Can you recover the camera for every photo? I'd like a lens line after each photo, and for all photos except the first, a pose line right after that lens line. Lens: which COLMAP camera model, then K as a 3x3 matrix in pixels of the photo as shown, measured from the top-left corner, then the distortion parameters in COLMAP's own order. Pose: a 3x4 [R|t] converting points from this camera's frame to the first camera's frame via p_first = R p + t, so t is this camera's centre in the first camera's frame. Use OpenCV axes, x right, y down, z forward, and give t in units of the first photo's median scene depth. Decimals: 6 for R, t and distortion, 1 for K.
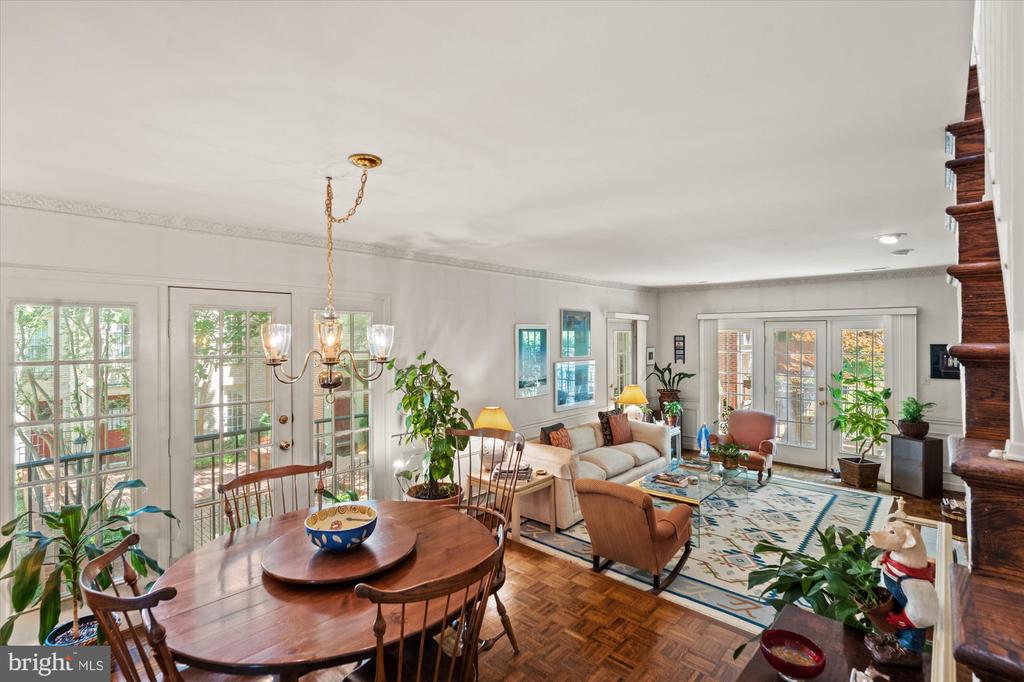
lens RADIAL K [[477.0, 0, 508.7], [0, 477.0, 337.8], [0, 0, 1]] dist [0.002375, -0.001004]
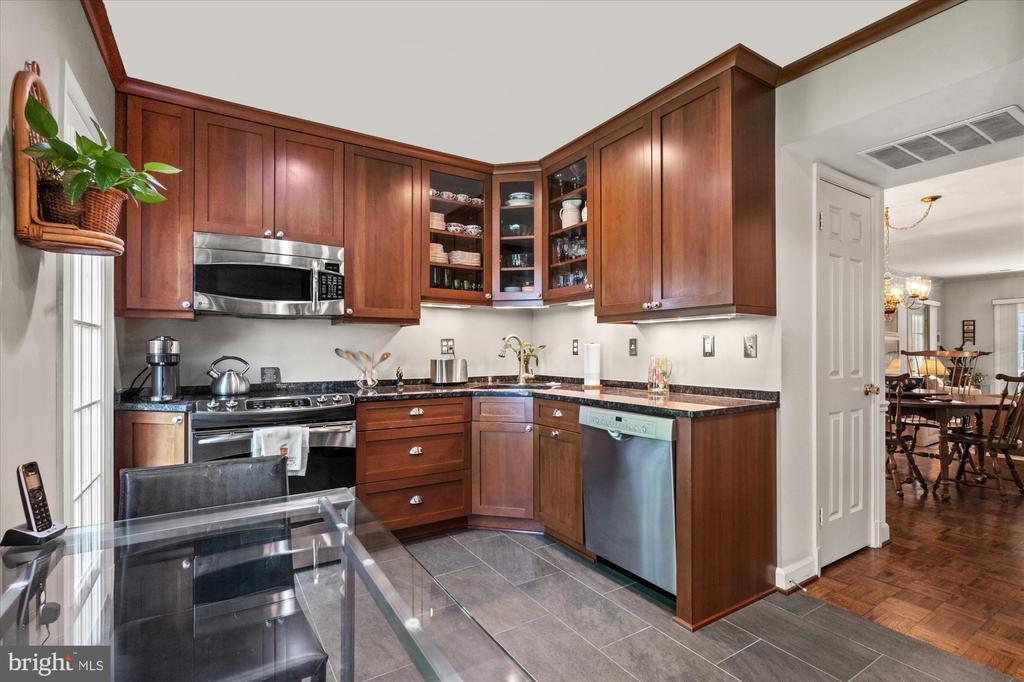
lens RADIAL K [[462.0, 0, 505.2], [0, 462.0, 347.4], [0, 0, 1]] dist [-0.005408, -0.000400]
pose [[0.956225, 0.005250, -0.292585, -0.528952], [-0.008421, 0.999919, -0.009579, 0.111412], [0.292511, 0.011624, 0.956192, -0.514215]]
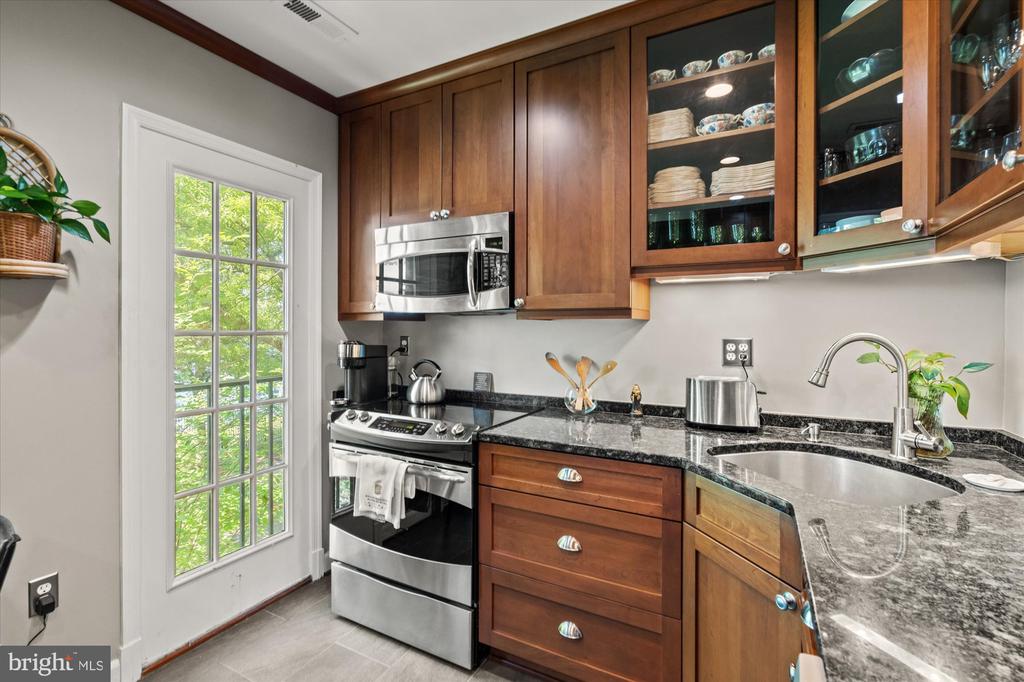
lens RADIAL K [[462.0, 0, 511.7], [0, 462.0, 326.2], [0, 0, 1]] dist [-0.005408, -0.000400]
pose [[0.243077, 0.002512, -0.970004, -0.500678], [-0.010807, 0.999942, -0.000119, 0.085606], [0.969947, 0.010511, 0.243090, -0.156894]]
